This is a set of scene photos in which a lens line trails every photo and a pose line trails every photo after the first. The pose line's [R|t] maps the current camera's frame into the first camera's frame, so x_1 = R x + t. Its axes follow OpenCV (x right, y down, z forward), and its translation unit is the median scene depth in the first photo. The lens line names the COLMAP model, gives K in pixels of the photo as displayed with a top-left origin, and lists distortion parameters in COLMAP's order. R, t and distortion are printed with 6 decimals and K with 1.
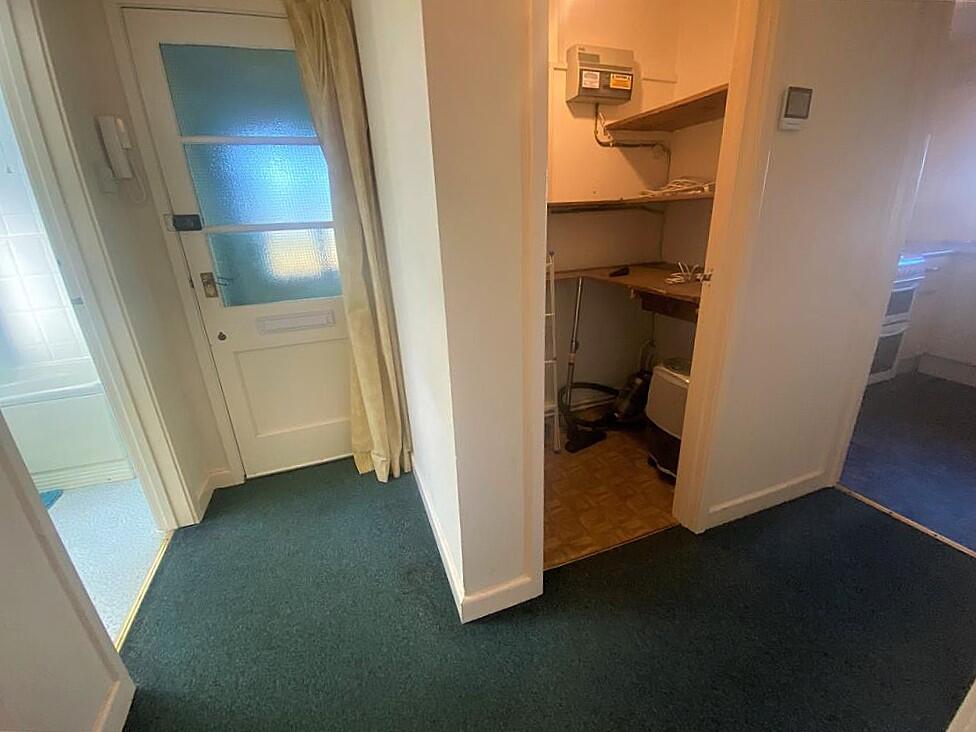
lens RADIAL K [[401.3, 0, 486.6], [0, 401.3, 361.0], [0, 0, 1]] dist [0.001570, -0.000307]
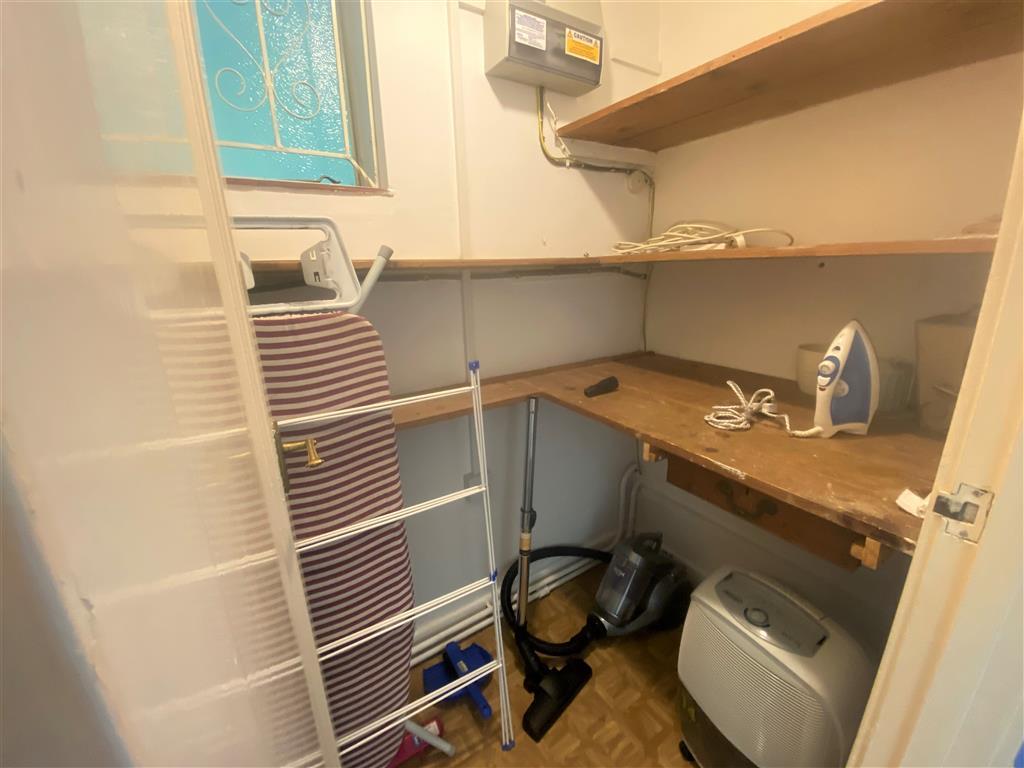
lens RADIAL K [[421.0, 0, 508.6], [0, 421.0, 389.7], [0, 0, 1]] dist [0.001570, -0.000307]
pose [[0.977804, -0.046222, 0.204361, 0.090128], [0.059704, 0.996393, -0.060299, -0.188445], [-0.200837, 0.071161, 0.977037, 0.463082]]
